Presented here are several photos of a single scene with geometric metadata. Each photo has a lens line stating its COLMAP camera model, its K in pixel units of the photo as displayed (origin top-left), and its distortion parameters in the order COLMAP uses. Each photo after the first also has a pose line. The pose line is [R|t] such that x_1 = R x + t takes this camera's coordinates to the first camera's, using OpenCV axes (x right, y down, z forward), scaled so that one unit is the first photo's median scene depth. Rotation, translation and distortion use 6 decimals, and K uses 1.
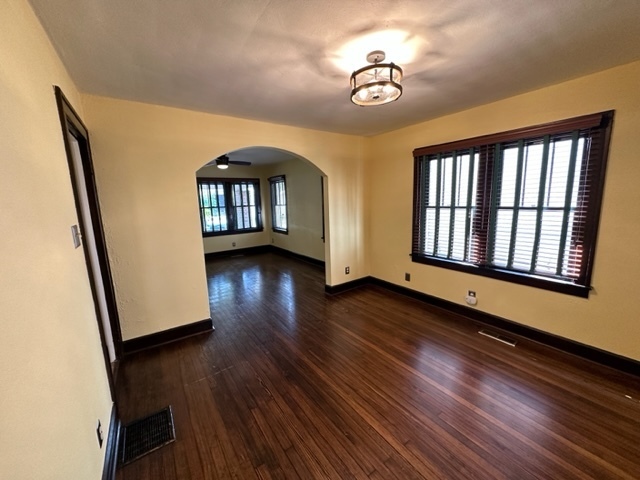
lens RADIAL K [[254.1, 0, 320.0], [0, 254.1, 240.0], [0, 0, 1]] dist [-0.008413, 0.000033]
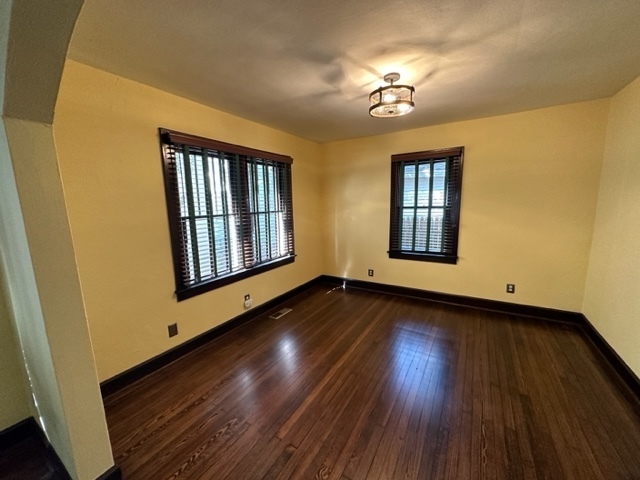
lens RADIAL K [[254.1, 0, 320.0], [0, 254.1, 240.0], [0, 0, 1]] dist [-0.008413, 0.000033]
pose [[-0.401361, -0.099854, 0.910461, -0.512472], [0.177115, 0.966816, 0.184112, -0.177656], [-0.898632, 0.235152, -0.370356, 1.246622]]
